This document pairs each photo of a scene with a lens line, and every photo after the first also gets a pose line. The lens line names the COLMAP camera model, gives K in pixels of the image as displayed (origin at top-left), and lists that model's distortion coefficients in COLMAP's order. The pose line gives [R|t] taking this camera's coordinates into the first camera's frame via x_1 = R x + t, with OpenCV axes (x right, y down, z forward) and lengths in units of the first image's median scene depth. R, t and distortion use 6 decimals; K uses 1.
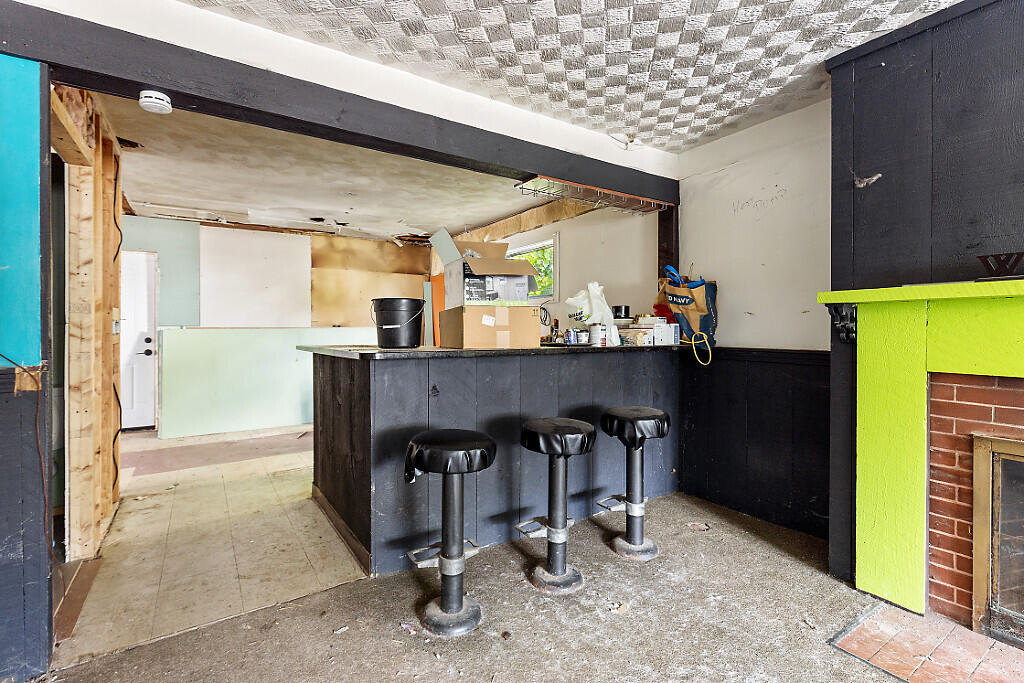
lens RADIAL K [[468.8, 0, 502.9], [0, 468.8, 331.4], [0, 0, 1]] dist [0.003195, -0.002080]
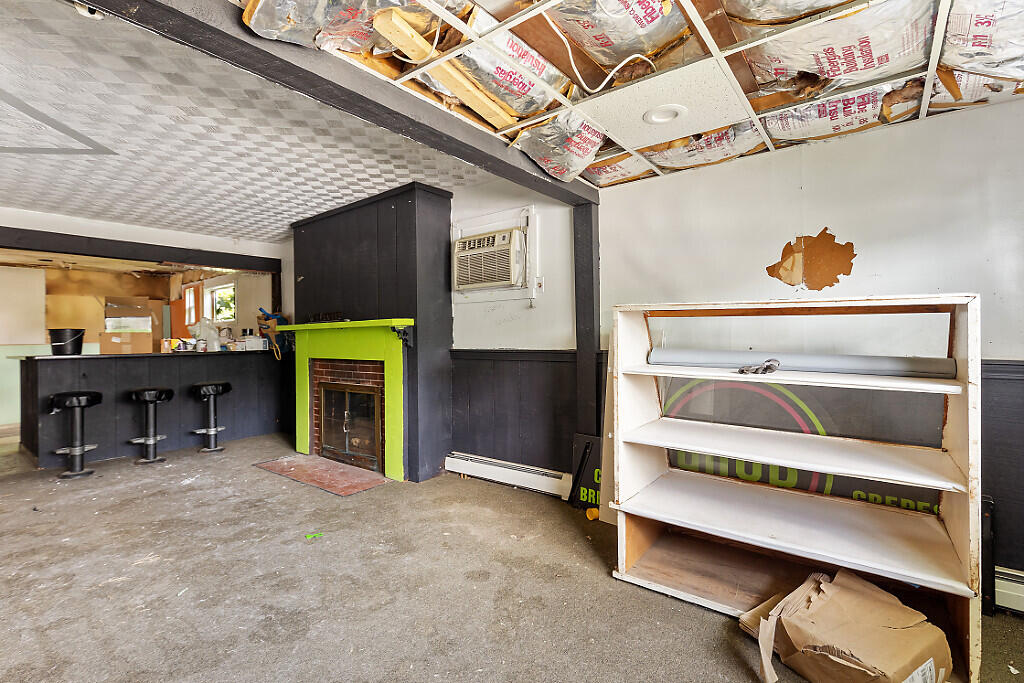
lens RADIAL K [[468.8, 0, 505.8], [0, 468.8, 331.7], [0, 0, 1]] dist [0.003195, -0.002080]
pose [[0.949866, -0.010479, 0.312483, 0.727976], [0.016587, 0.999720, -0.016895, 0.002948], [-0.312218, 0.021231, 0.949773, -1.123704]]
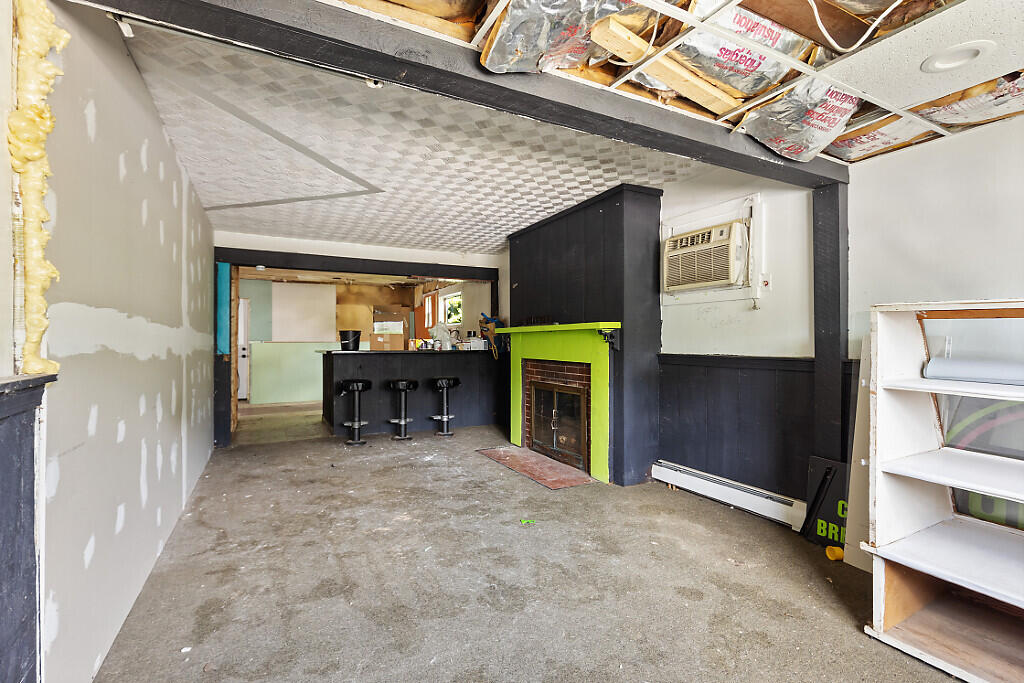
lens RADIAL K [[468.8, 0, 505.8], [0, 468.8, 338.3], [0, 0, 1]] dist [0.003195, -0.002080]
pose [[0.994294, -0.001701, -0.106660, 0.714652], [0.000367, 0.999921, -0.012525, 0.002567], [0.106673, 0.012415, 0.994217, -1.129861]]
